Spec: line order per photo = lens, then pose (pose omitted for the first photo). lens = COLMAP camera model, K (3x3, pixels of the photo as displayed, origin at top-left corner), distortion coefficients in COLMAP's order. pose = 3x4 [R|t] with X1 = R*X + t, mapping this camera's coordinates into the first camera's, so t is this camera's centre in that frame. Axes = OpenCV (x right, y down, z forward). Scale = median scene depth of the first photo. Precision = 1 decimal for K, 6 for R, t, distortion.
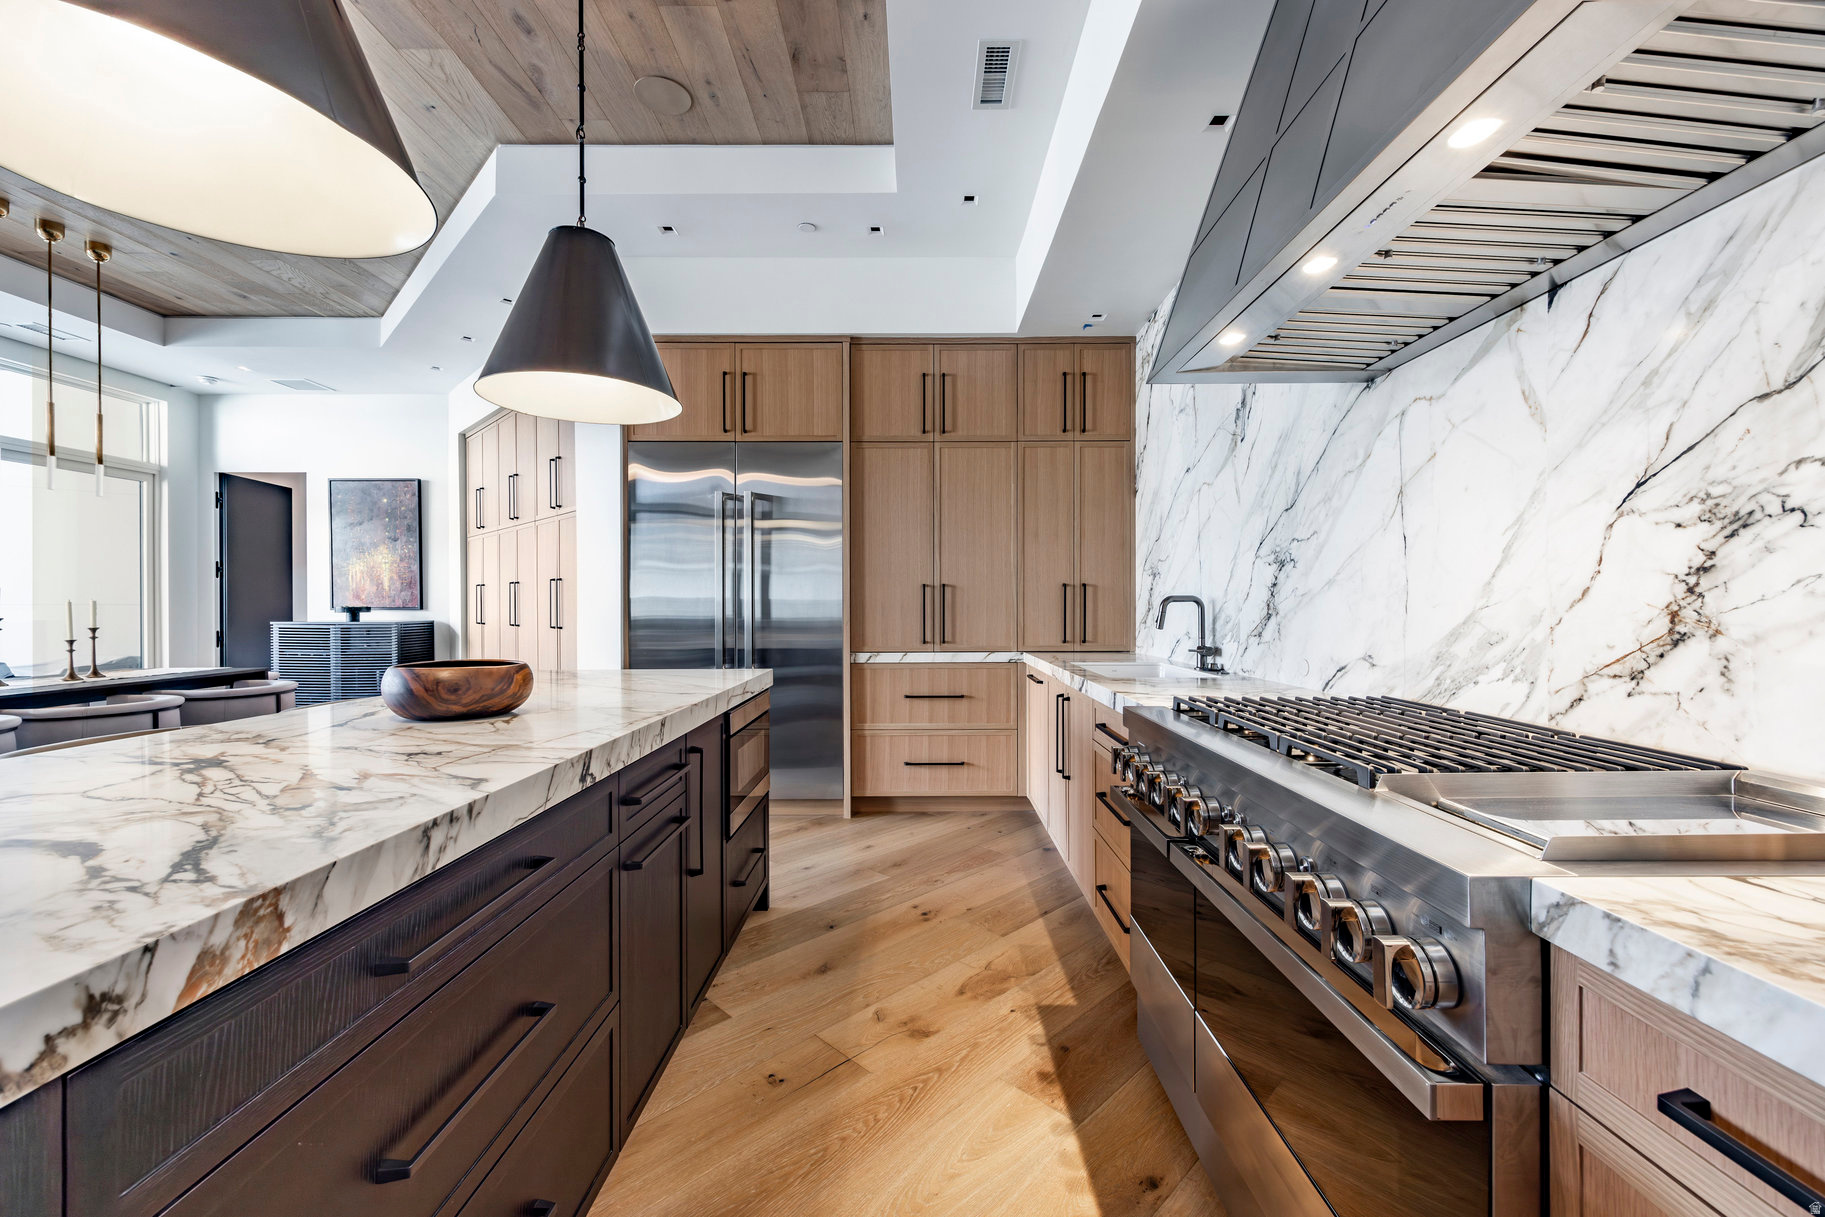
lens RADIAL K [[723.6, 0, 912.5], [0, 723.6, 608.5], [0, 0, 1]] dist [0.006130, 0.000030]
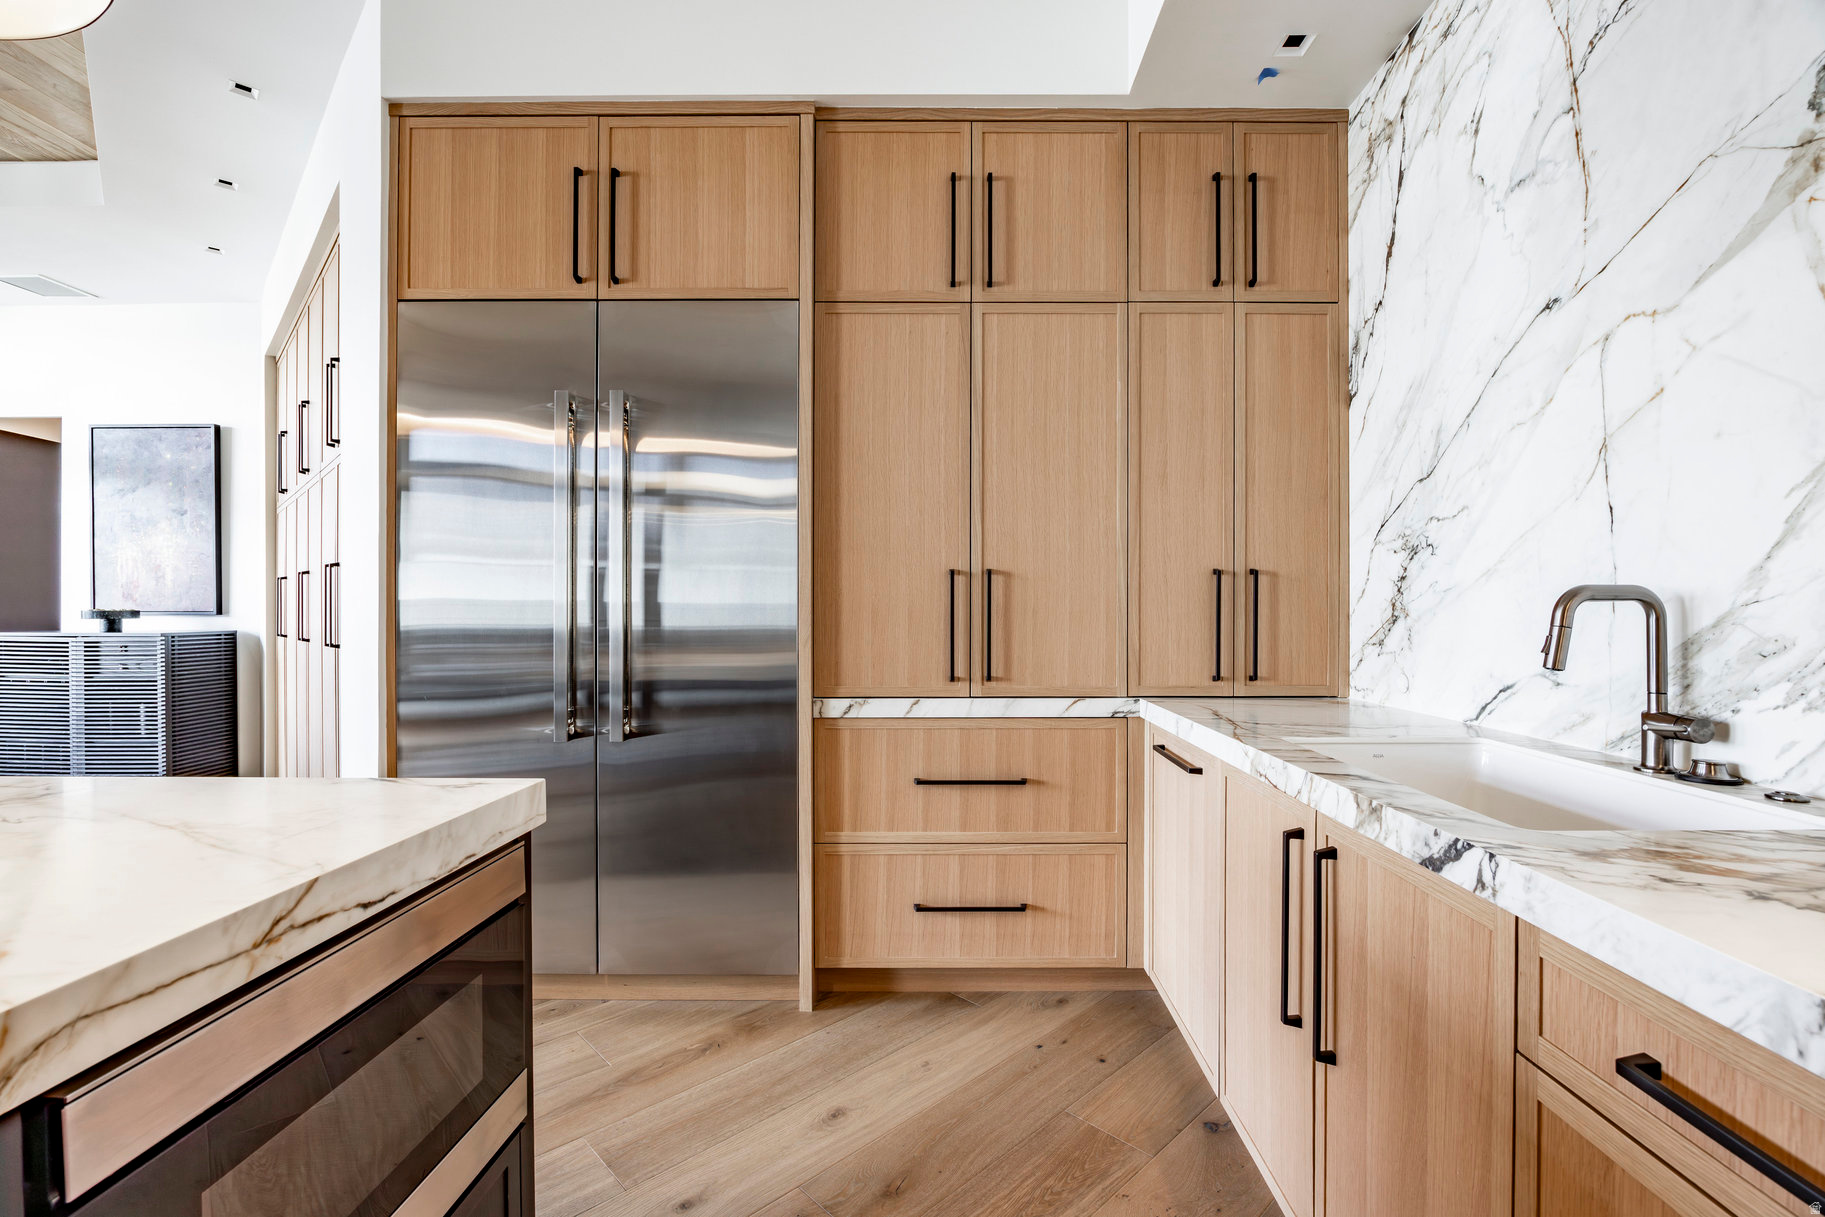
lens RADIAL K [[793.8, 0, 933.4], [0, 793.8, 609.4], [0, 0, 1]] dist [-0.013138, 0.000038]
pose [[0.999993, 0.002702, -0.002437, 0.003701], [-0.002717, 0.999975, -0.006522, -0.000552], [0.002420, 0.006528, 0.999976, 0.420392]]
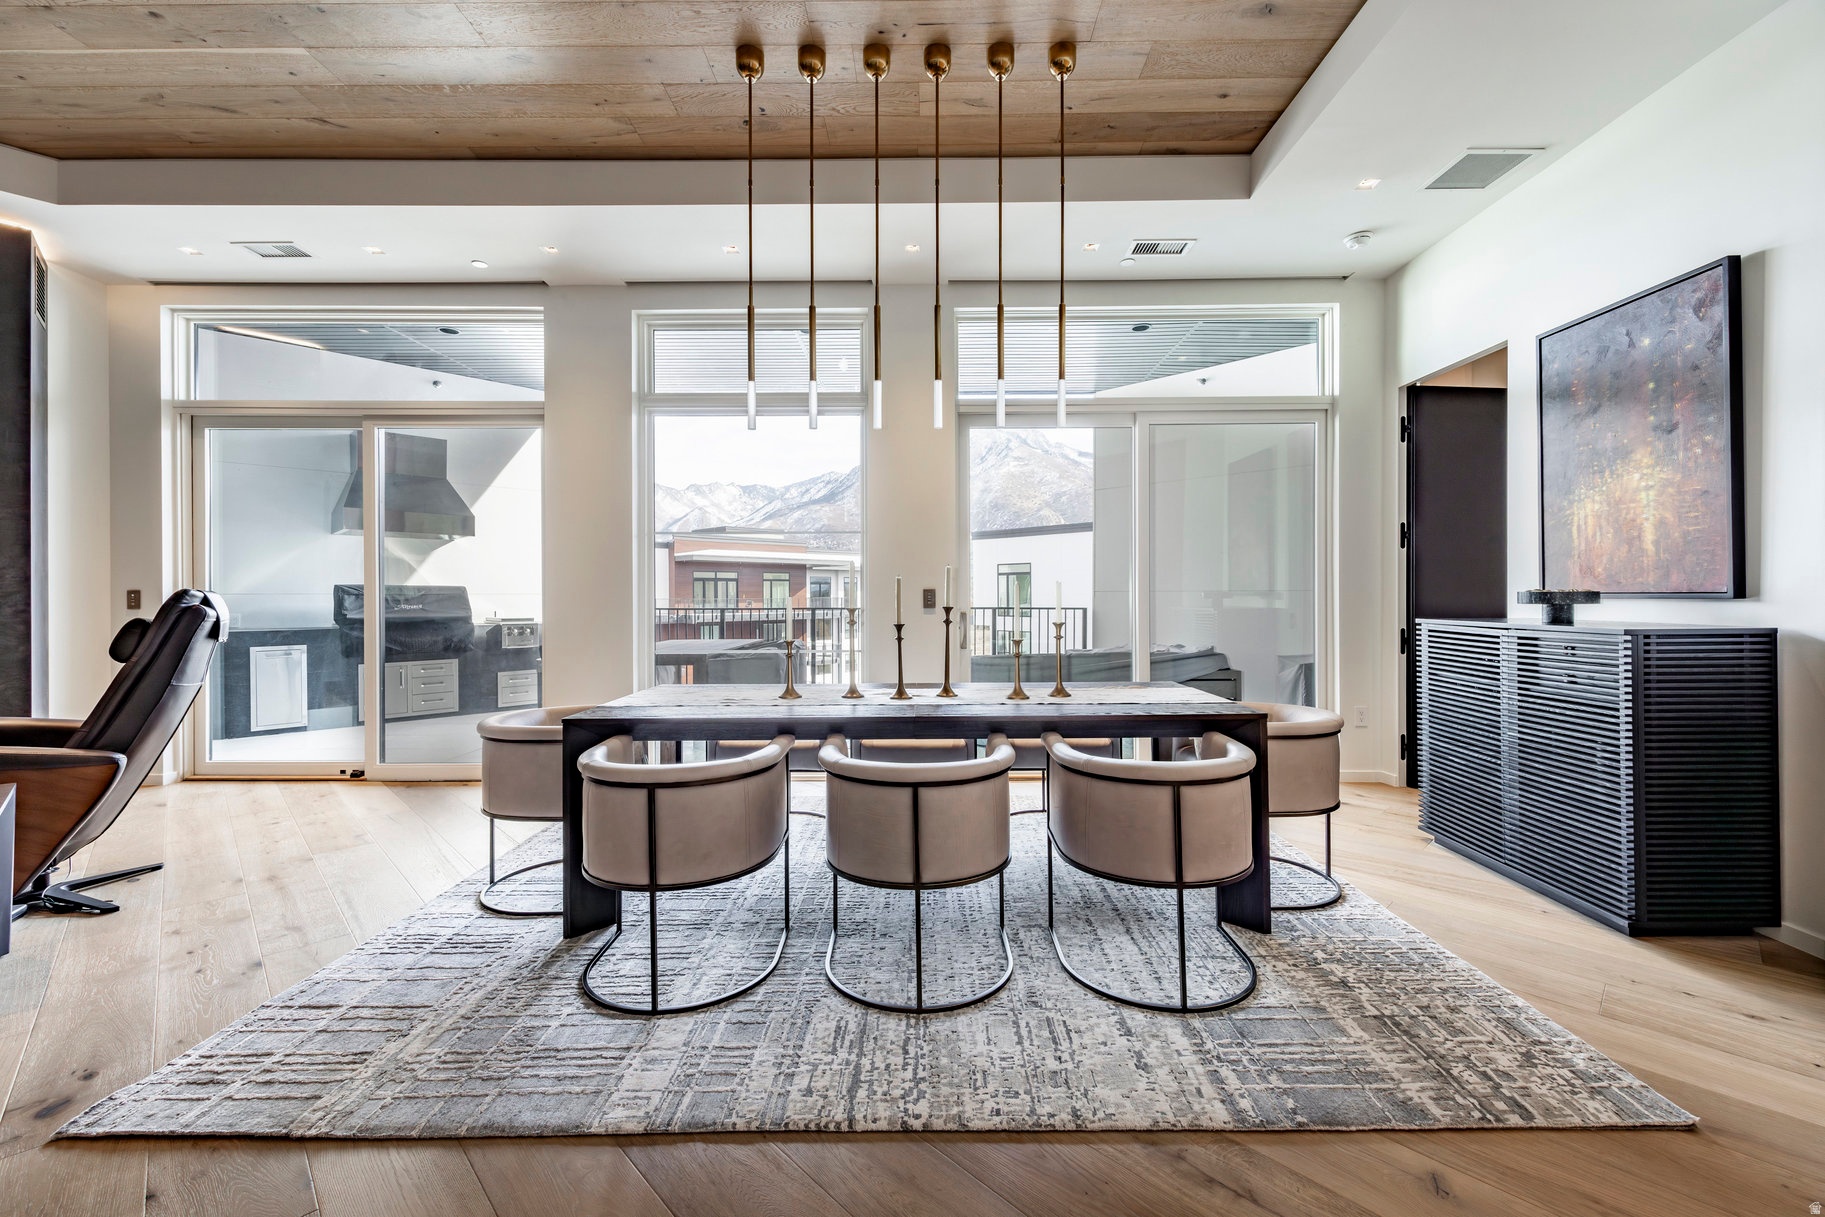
lens RADIAL K [[744.6, 0, 922.5], [0, 744.6, 594.9], [0, 0, 1]] dist [0.011695, -0.000061]
pose [[-0.002301, 0.002916, -0.999993, -0.456860], [-0.002065, 0.999994, 0.002921, -0.000548], [0.999995, 0.002071, -0.002295, 0.934199]]
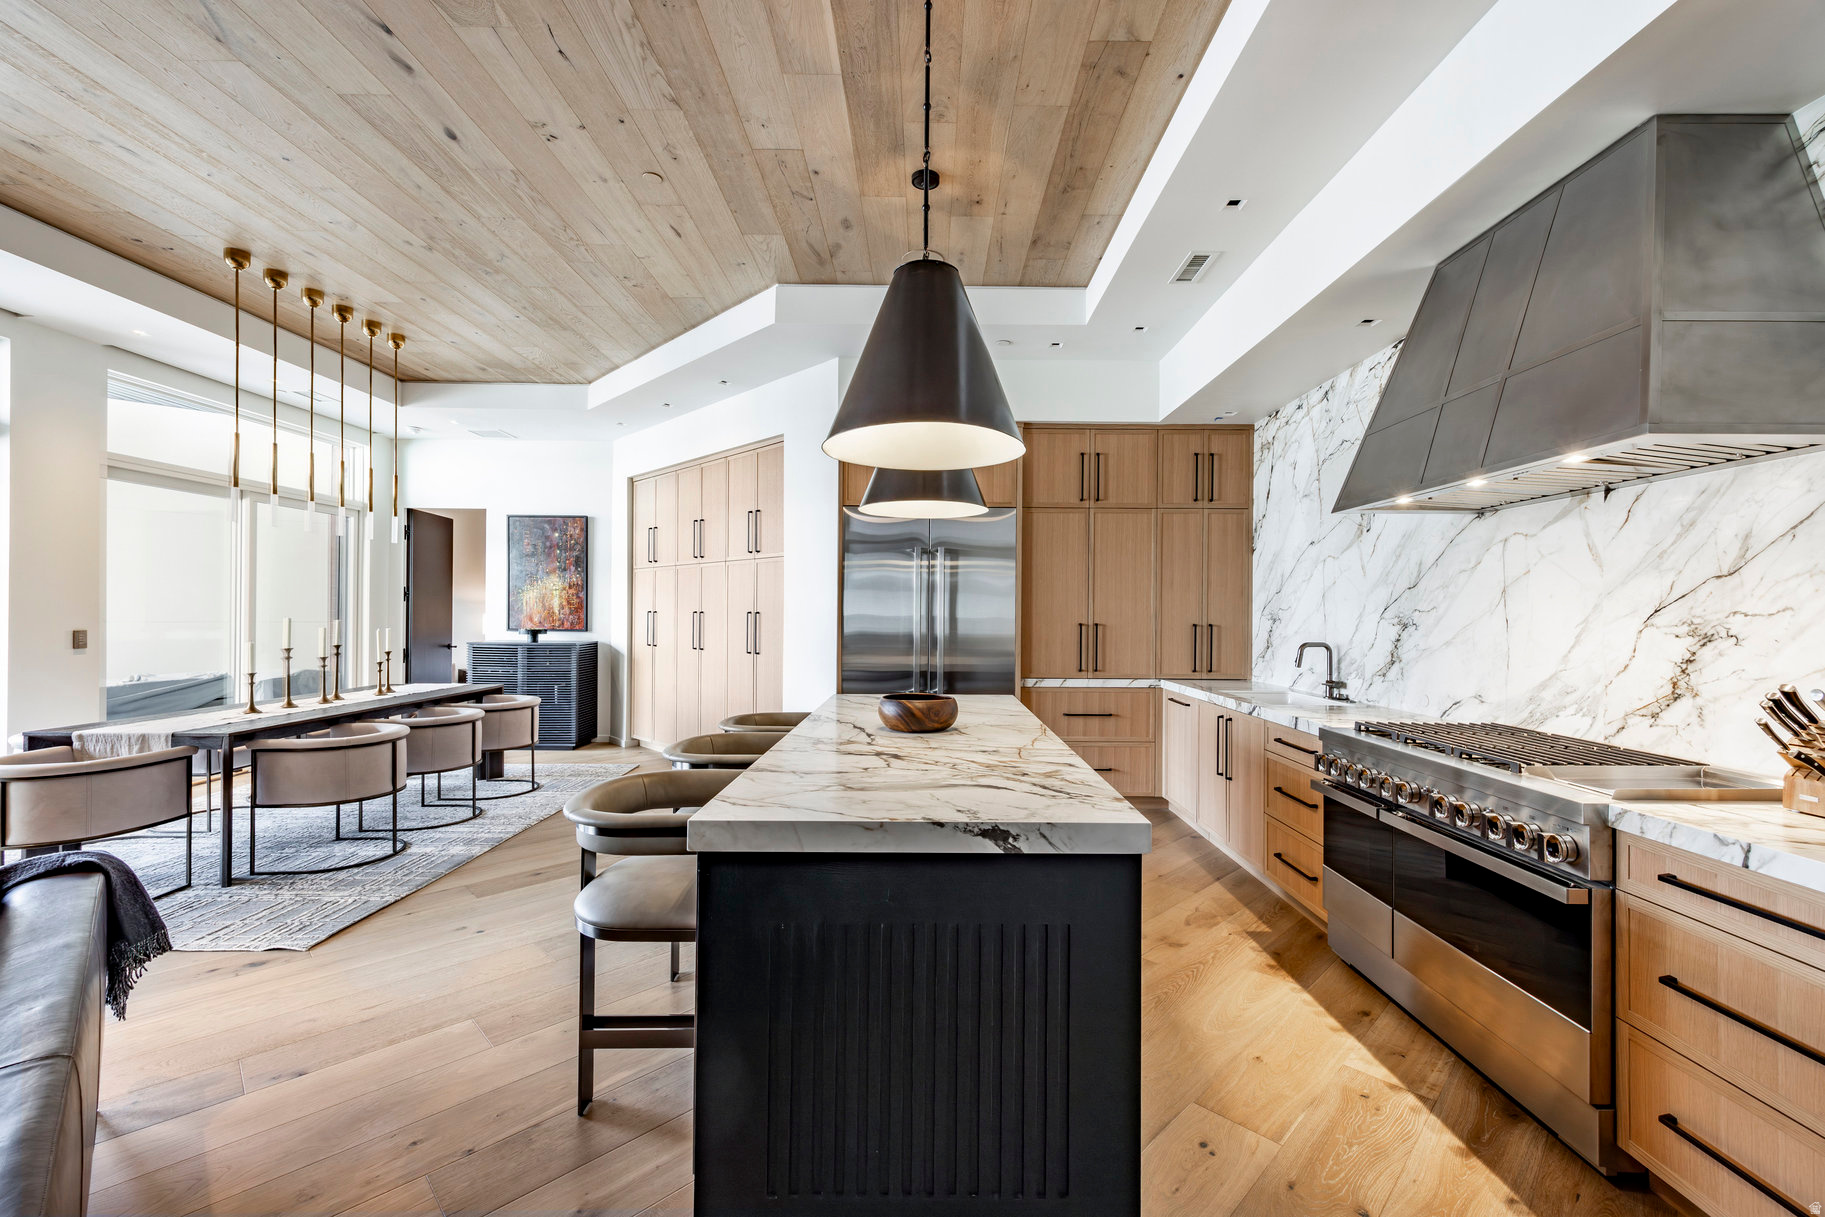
lens RADIAL K [[745.0, 0, 922.2], [0, 745.0, 612.0], [0, 0, 1]] dist [0.011318, -0.000040]
pose [[0.999943, 0.009927, 0.003964, -0.259944], [-0.009899, 0.999926, -0.007126, -0.041501], [-0.004034, 0.007087, 0.999967, -0.269288]]
